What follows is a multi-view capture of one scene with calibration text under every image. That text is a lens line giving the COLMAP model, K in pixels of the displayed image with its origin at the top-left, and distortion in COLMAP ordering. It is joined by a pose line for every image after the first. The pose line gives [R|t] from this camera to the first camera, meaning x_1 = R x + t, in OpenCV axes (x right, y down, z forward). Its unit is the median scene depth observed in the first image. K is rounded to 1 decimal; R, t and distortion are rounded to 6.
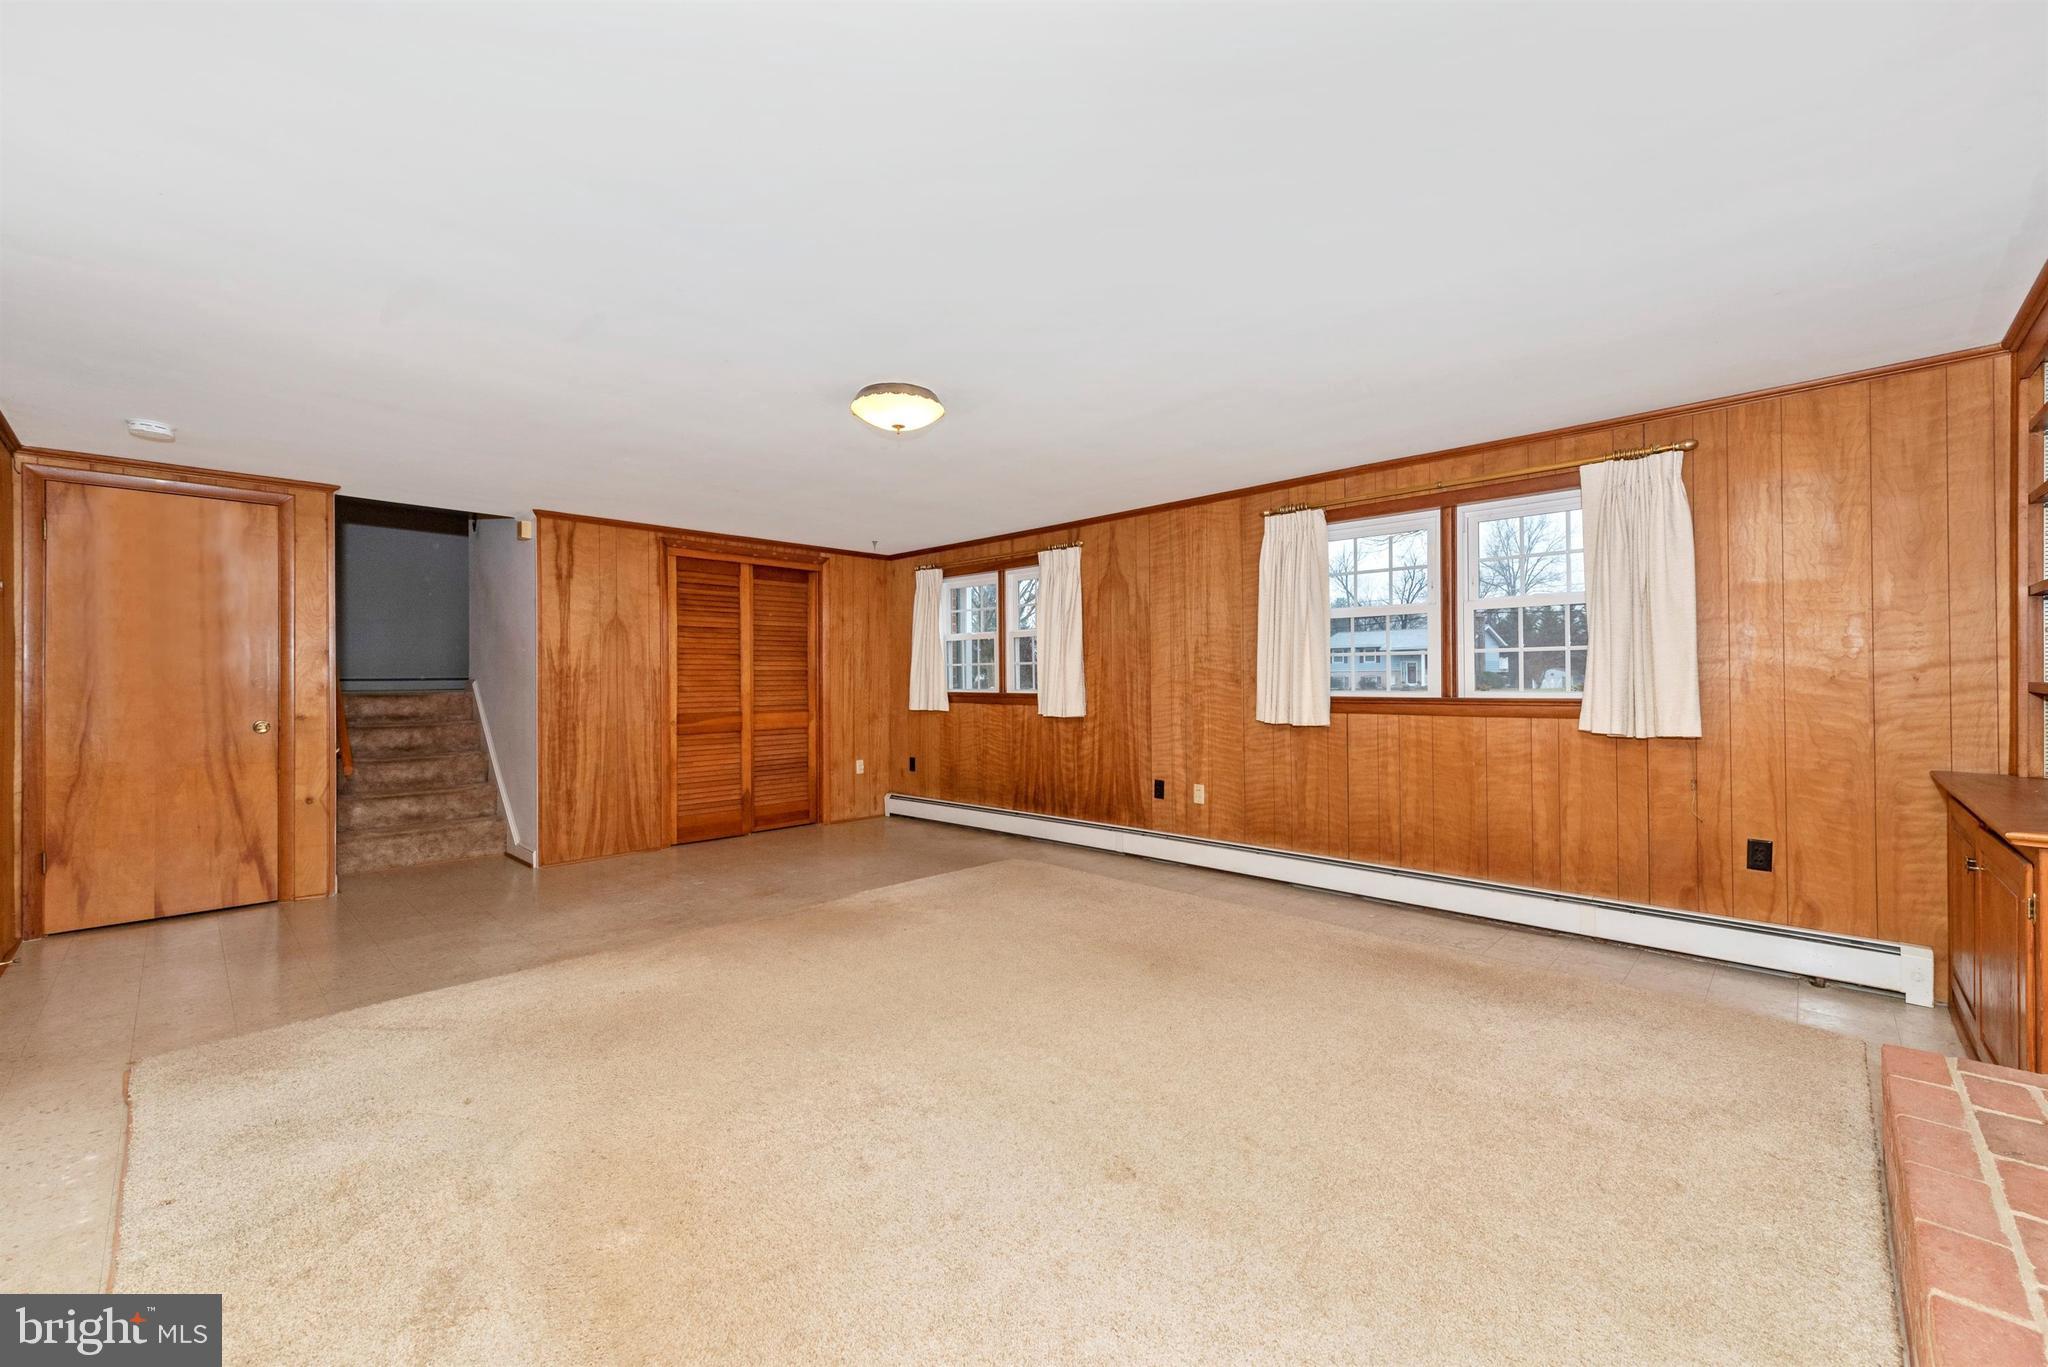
lens RADIAL K [[819.5, 0, 1023.5], [0, 819.5, 671.8], [0, 0, 1]] dist [0.005781, -0.000688]
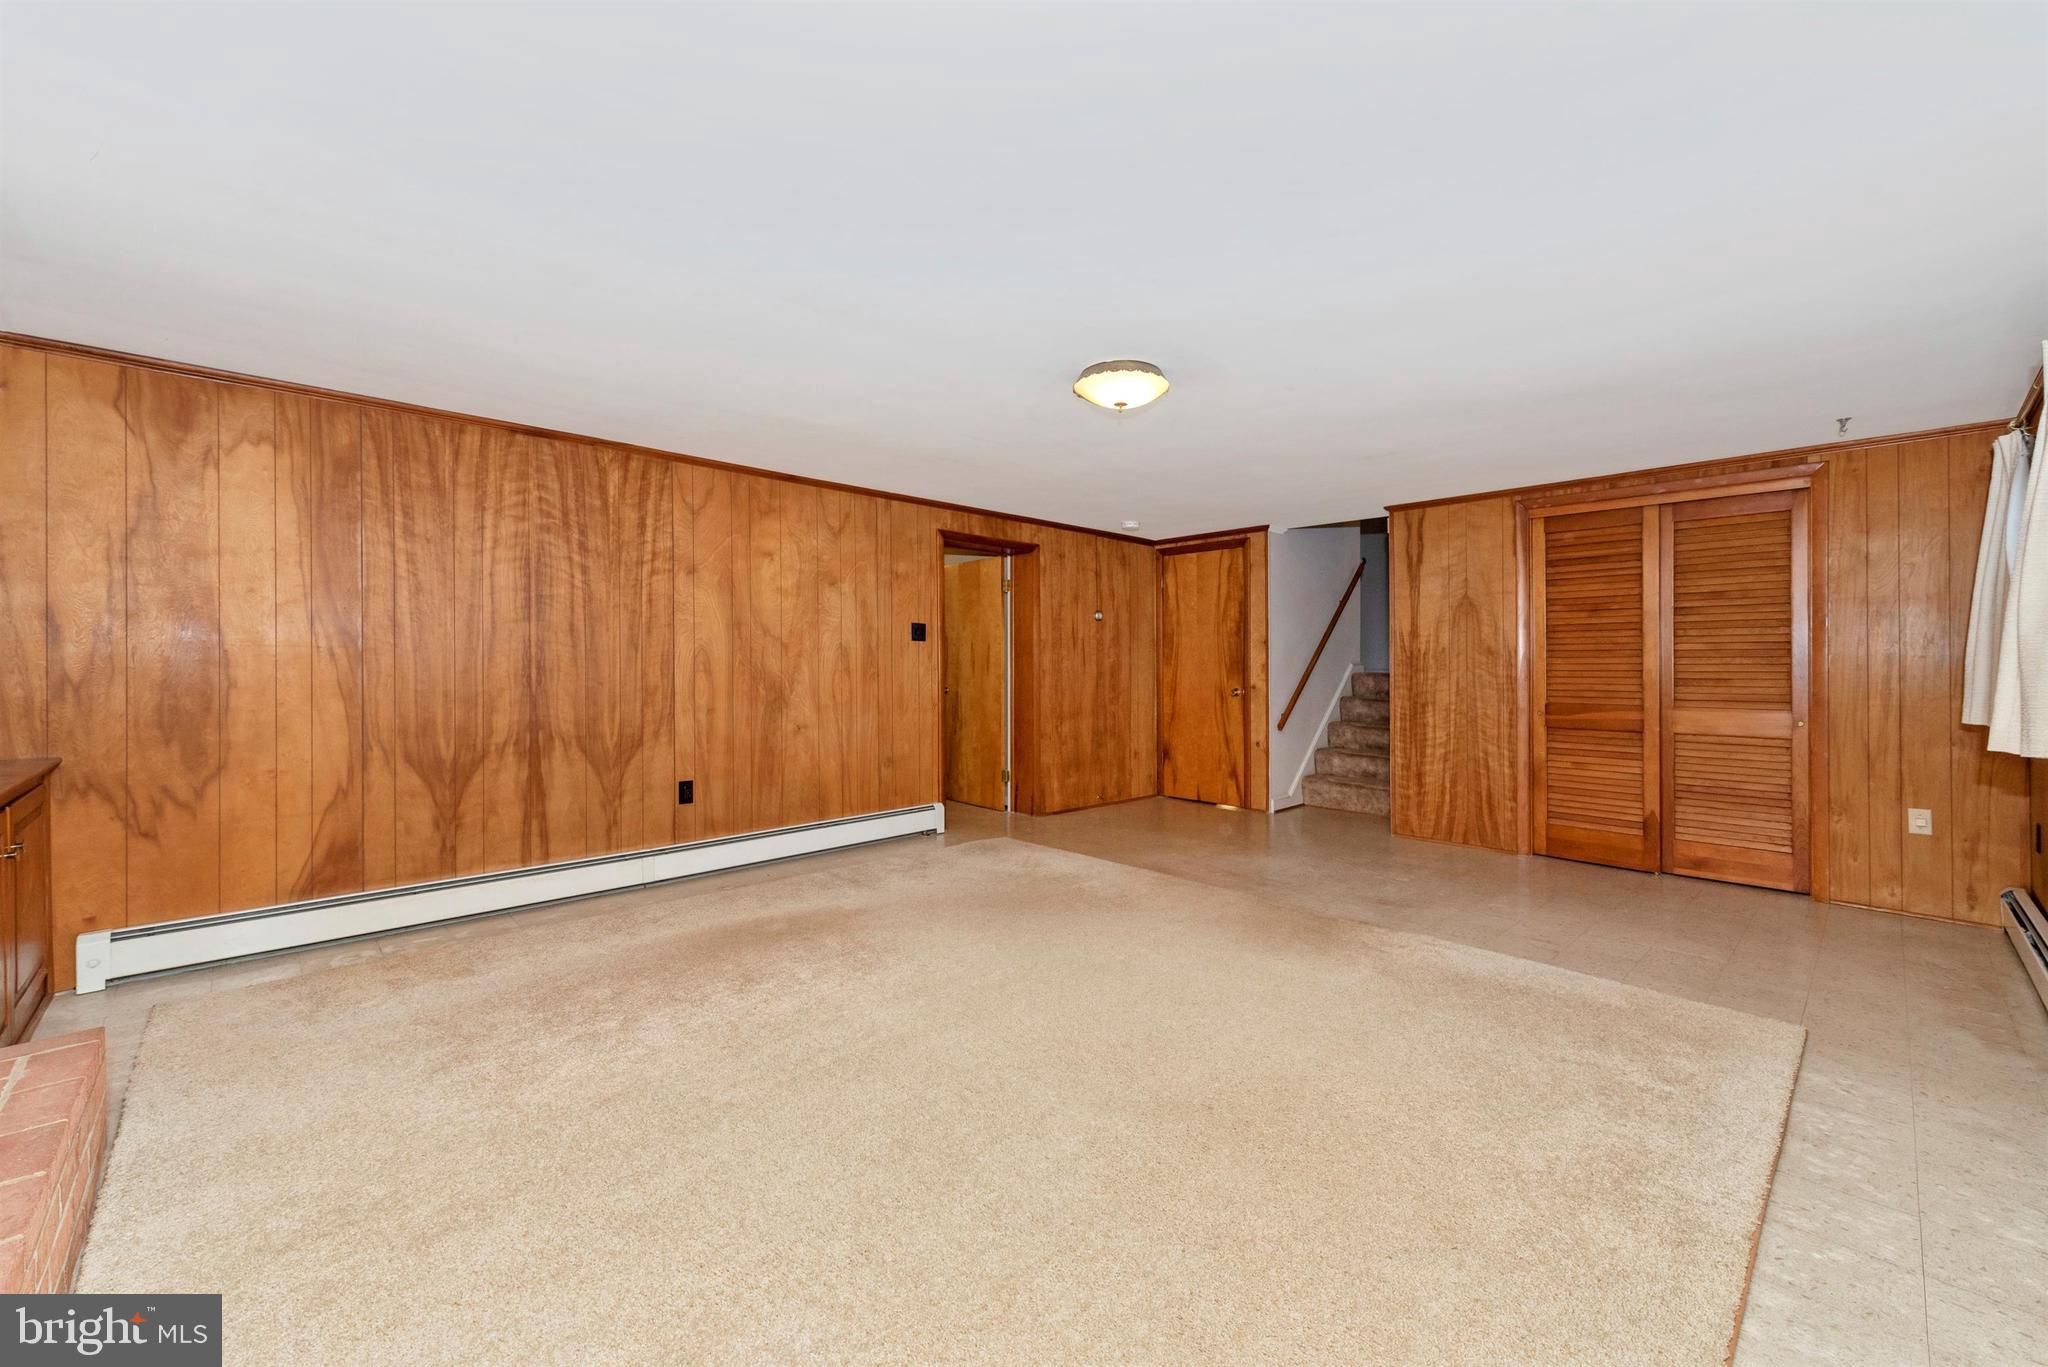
lens RADIAL K [[819.5, 0, 1023.5], [0, 819.5, 671.8], [0, 0, 1]] dist [0.005781, -0.000688]
pose [[-0.059423, 0.016083, -0.998103, 0.492226], [0.009451, 0.999834, 0.015548, 0.000754], [0.998188, -0.008509, -0.059565, 0.542034]]
